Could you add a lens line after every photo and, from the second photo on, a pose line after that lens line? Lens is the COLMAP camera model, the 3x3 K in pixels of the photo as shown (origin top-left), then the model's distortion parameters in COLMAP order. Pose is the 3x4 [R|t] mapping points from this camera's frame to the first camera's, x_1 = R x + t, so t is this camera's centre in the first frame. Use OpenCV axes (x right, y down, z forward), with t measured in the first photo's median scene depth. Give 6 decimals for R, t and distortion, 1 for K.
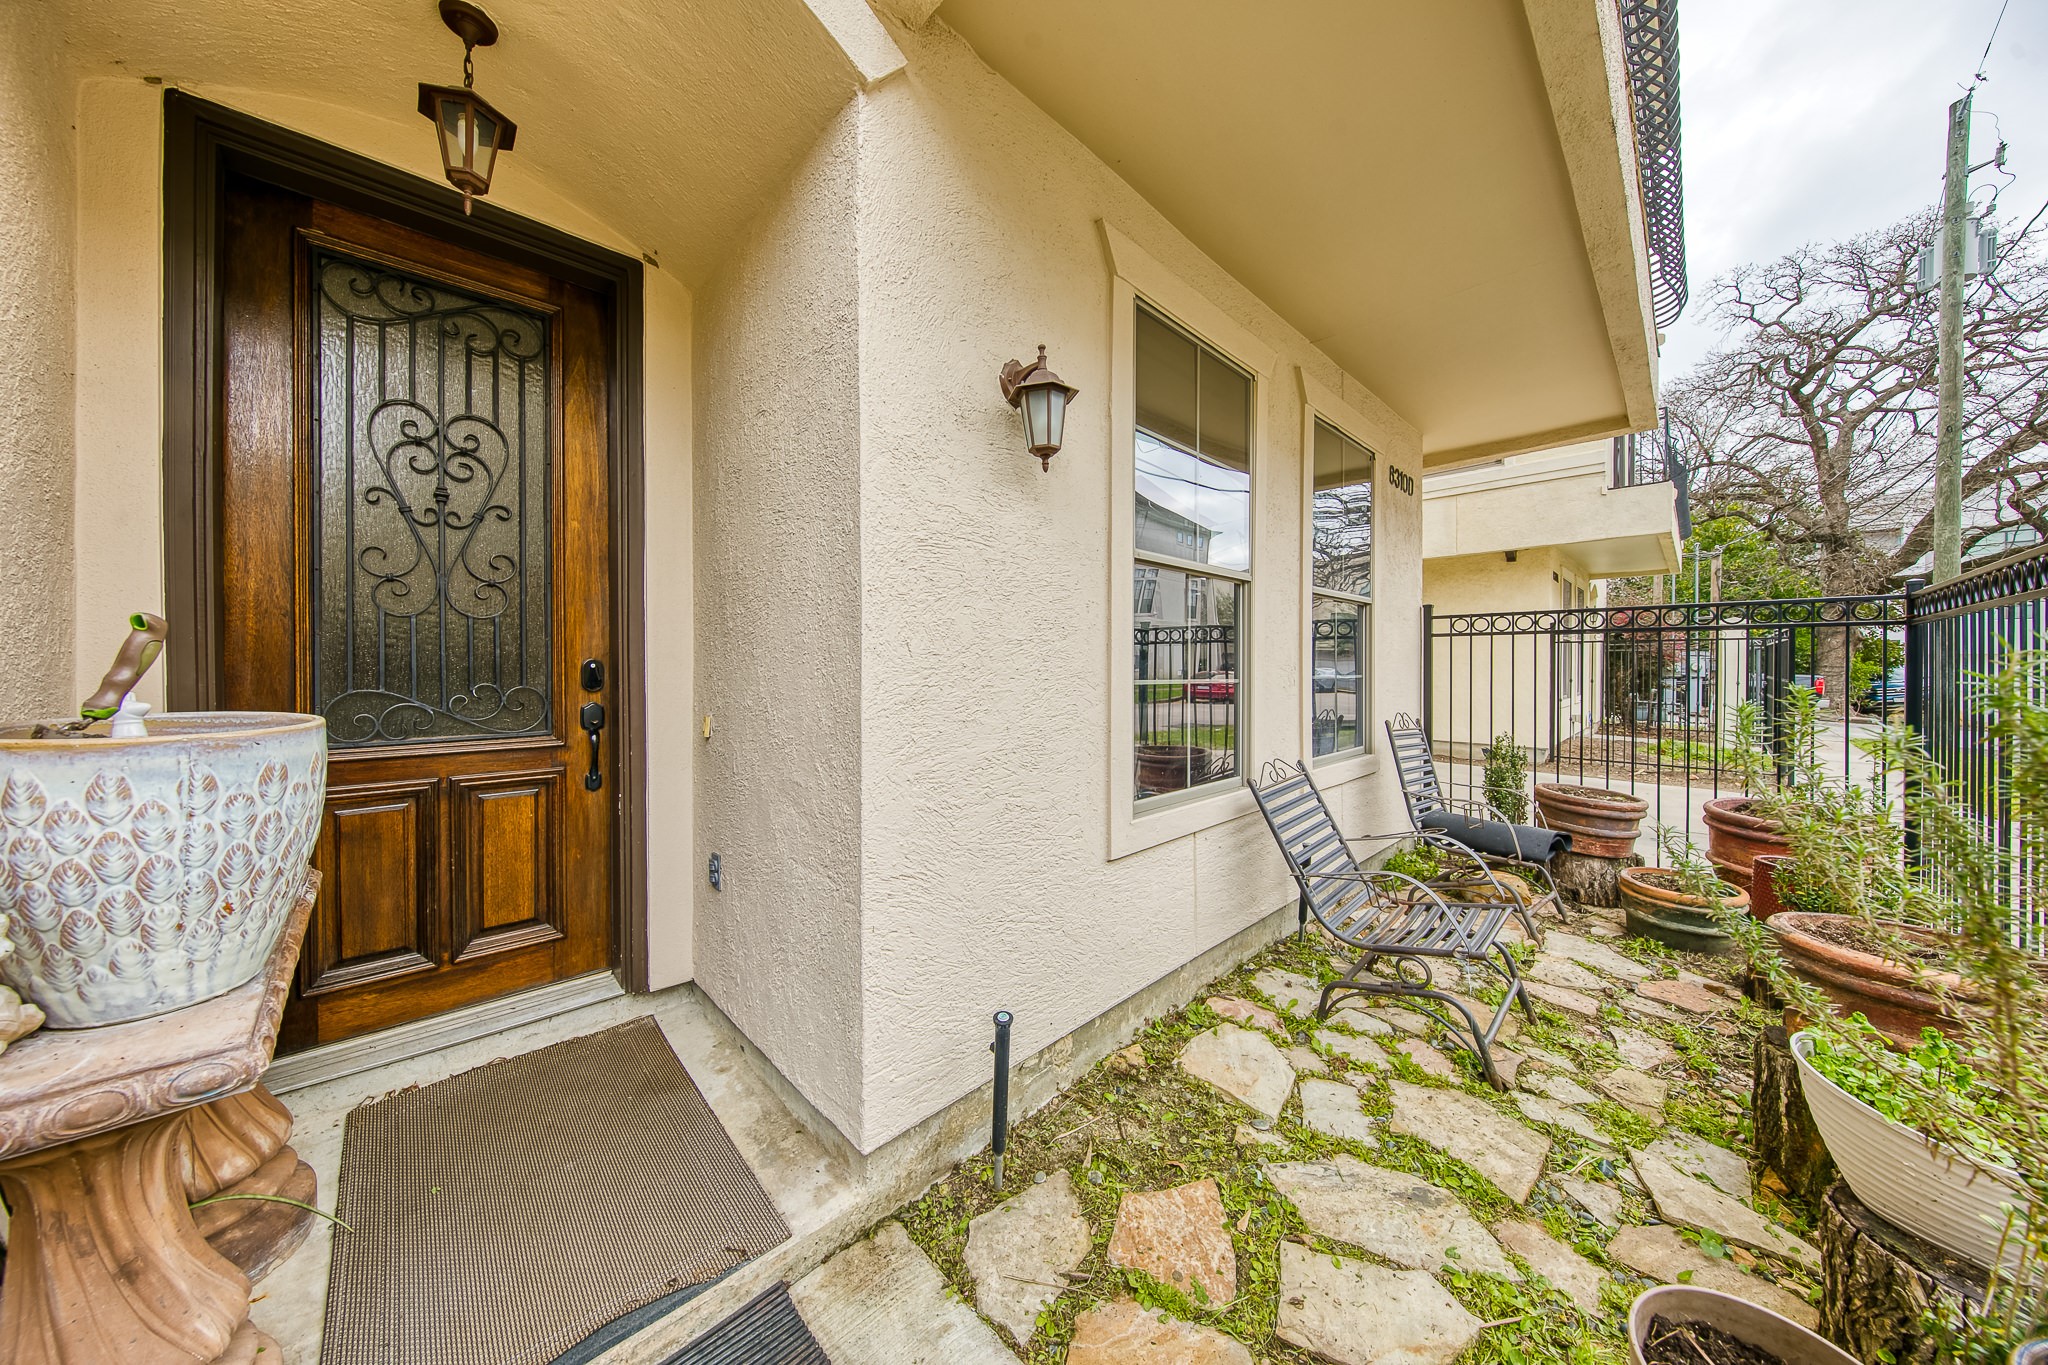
lens RADIAL K [[647.8, 0, 1024.6], [0, 647.8, 668.2], [0, 0, 1]] dist [0.000865, -0.002208]
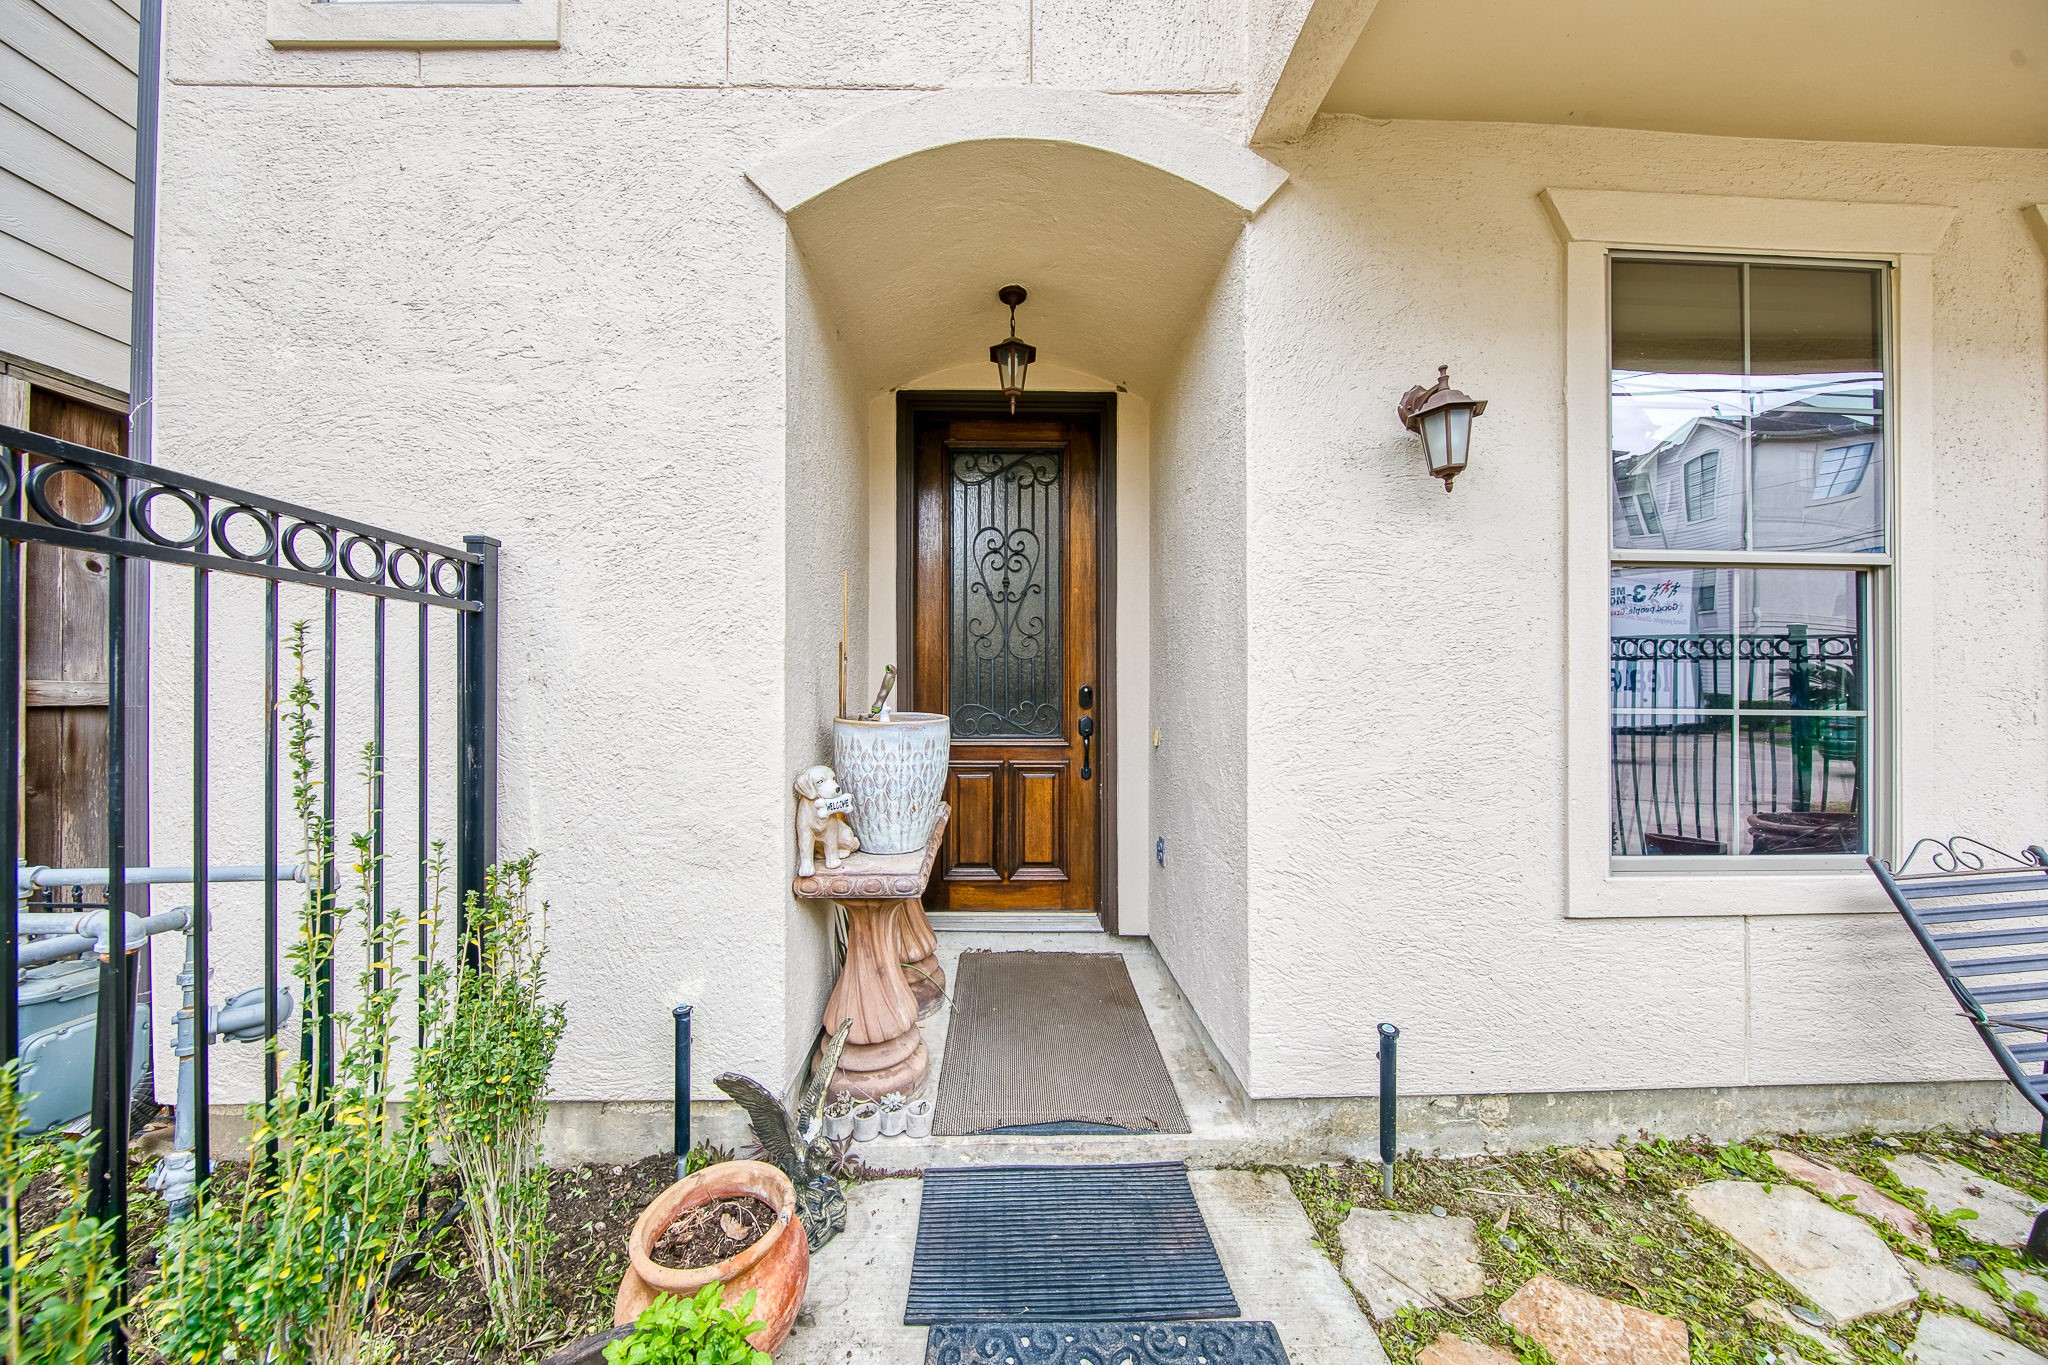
lens RADIAL K [[647.8, 0, 1026.2], [0, 647.8, 685.7], [0, 0, 1]] dist [0.000865, -0.002208]
pose [[0.743189, -0.003798, -0.669071, 0.205675], [-0.005445, 0.999916, -0.011725, 0.004138], [0.669059, 0.012357, 0.743106, -0.147965]]
